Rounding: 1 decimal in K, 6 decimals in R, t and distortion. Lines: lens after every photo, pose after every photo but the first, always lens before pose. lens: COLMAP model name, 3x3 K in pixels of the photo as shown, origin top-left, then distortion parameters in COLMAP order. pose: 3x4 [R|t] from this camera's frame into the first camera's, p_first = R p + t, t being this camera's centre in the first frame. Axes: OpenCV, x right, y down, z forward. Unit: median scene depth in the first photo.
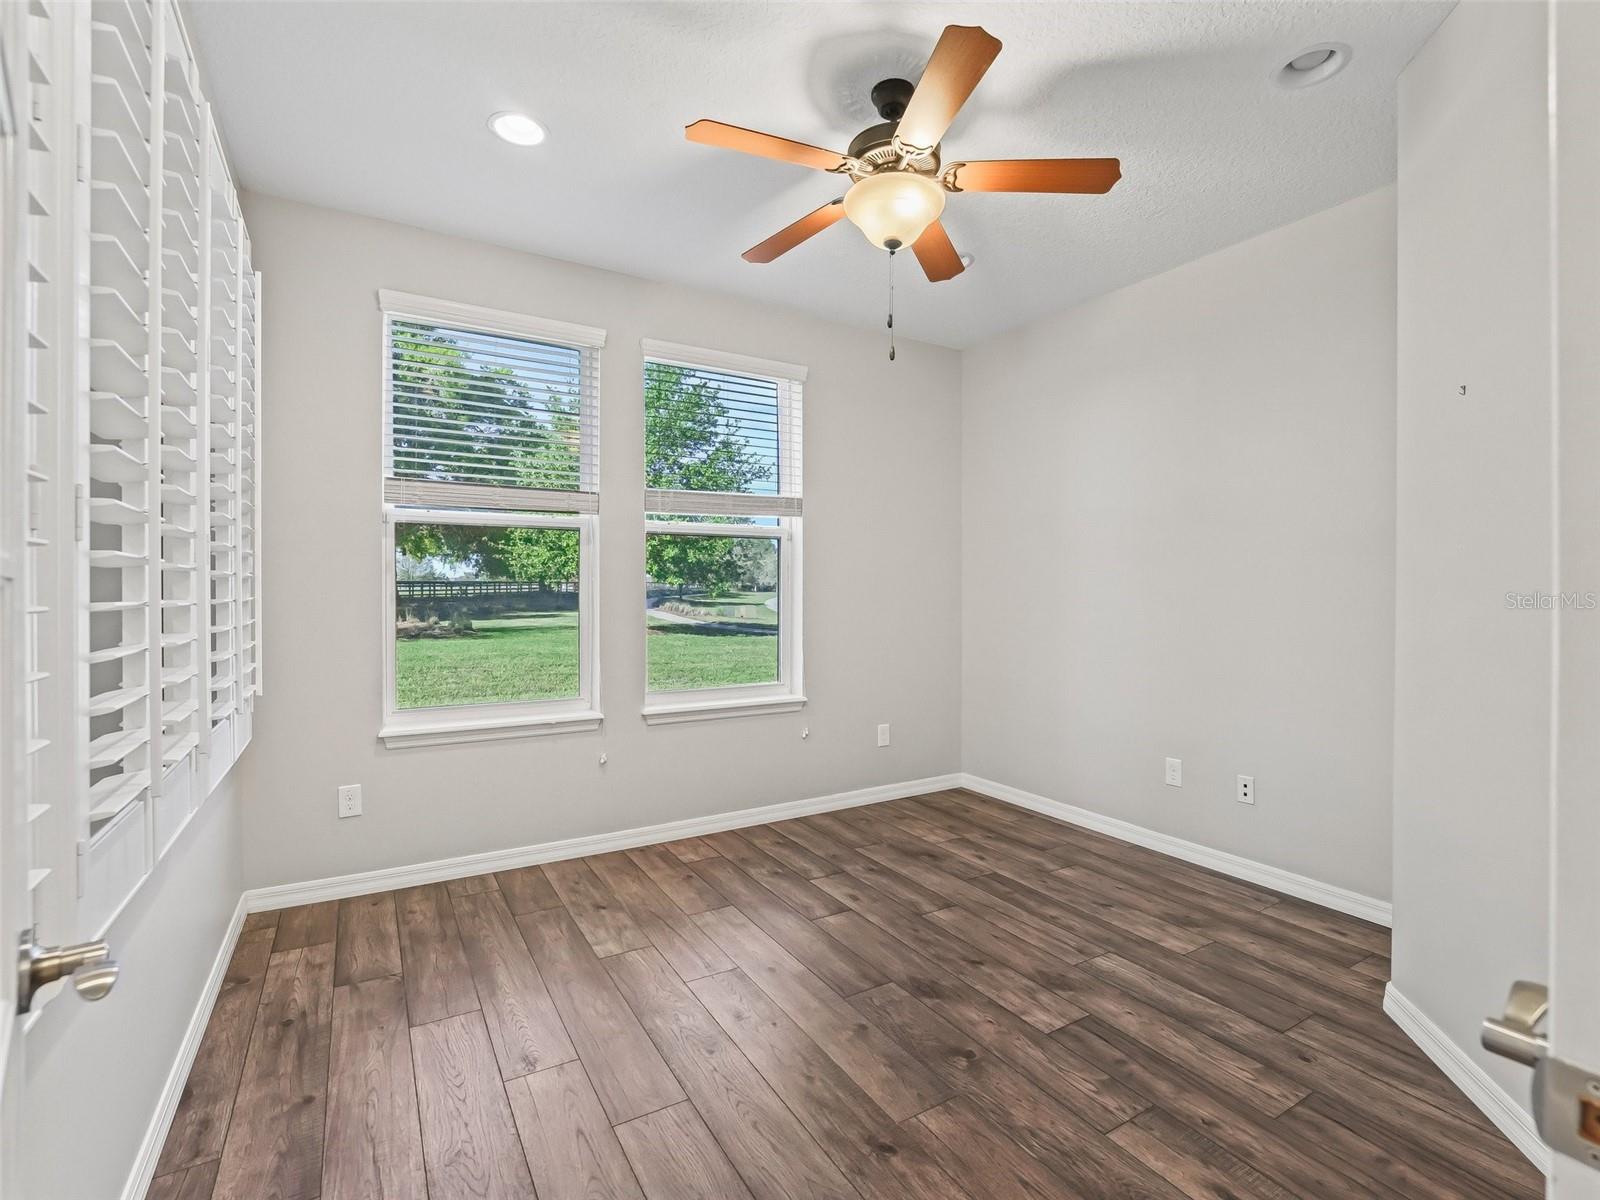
lens RADIAL K [[744.5, 0, 806.1], [0, 744.5, 594.9], [0, 0, 1]] dist [-0.000187, -0.000299]
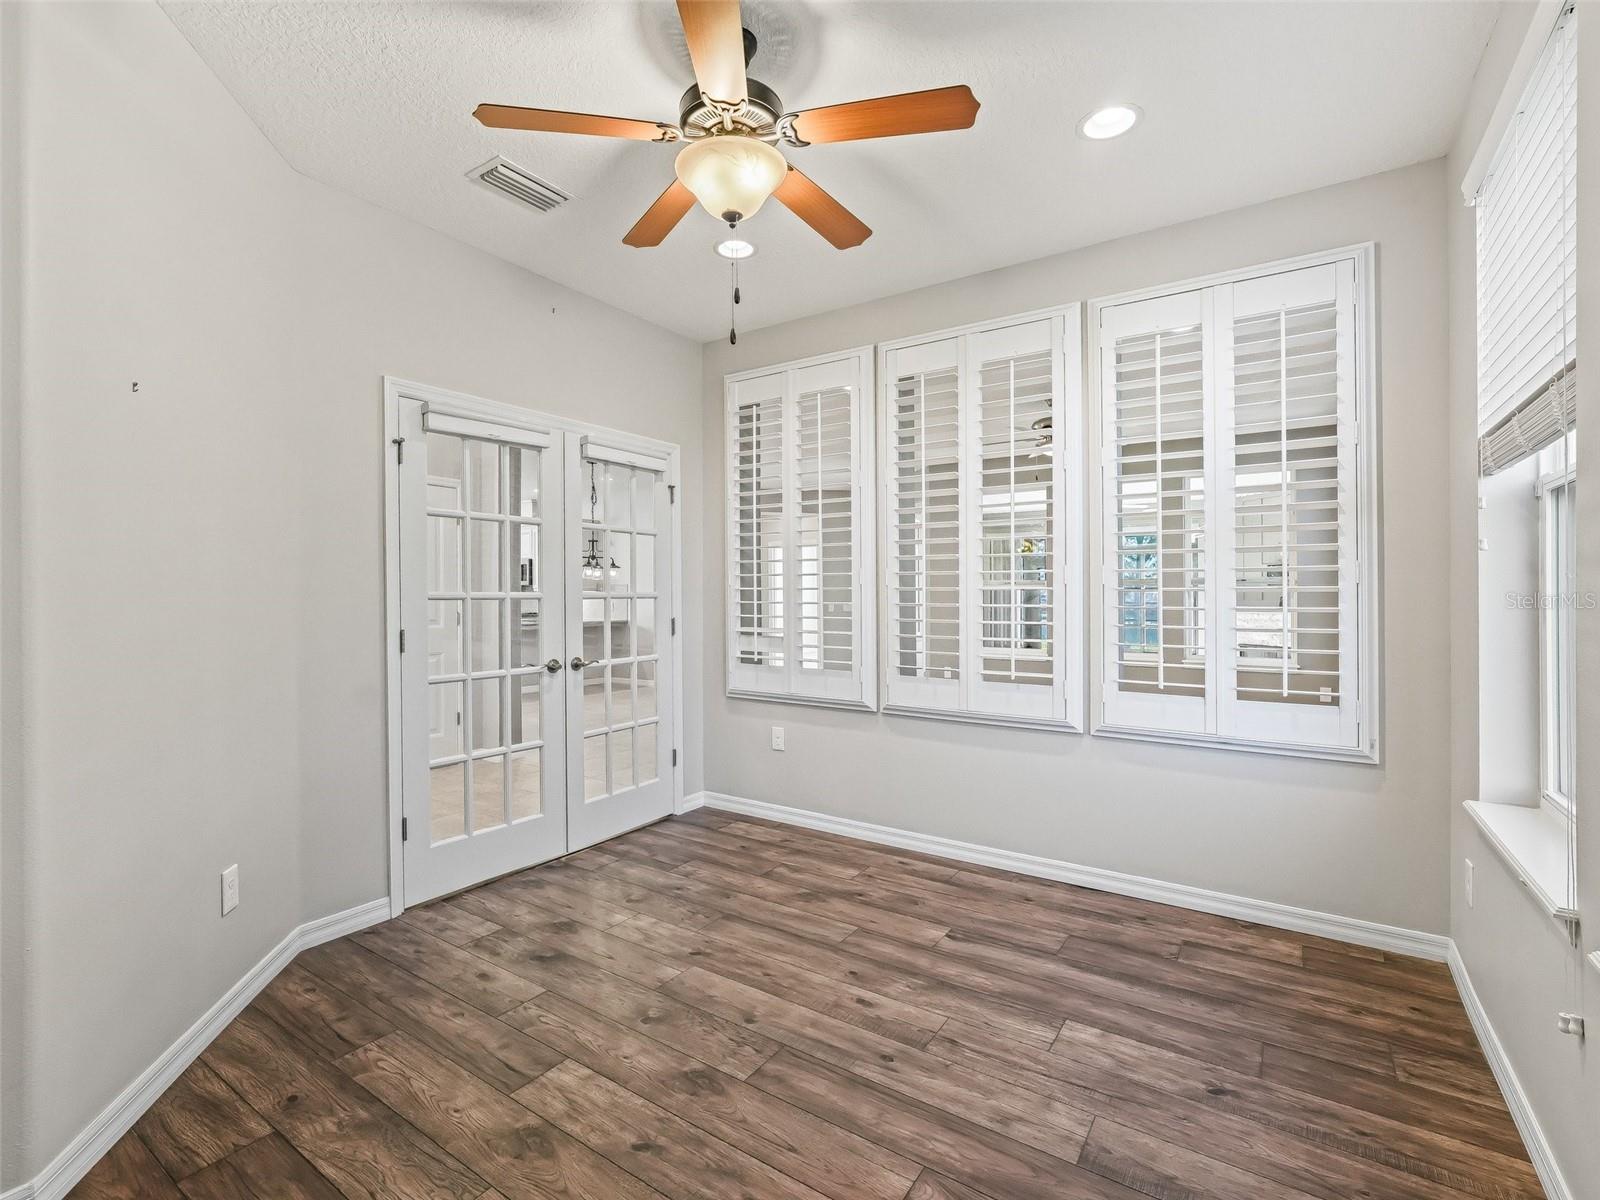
lens RADIAL K [[744.5, 0, 805.1], [0, 744.5, 598.5], [0, 0, 1]] dist [-0.000187, -0.000299]
pose [[-0.900754, -0.003311, -0.434317, 0.432859], [-0.006538, 0.999961, 0.005935, -0.017224], [0.434280, 0.008185, -0.900741, 1.848902]]
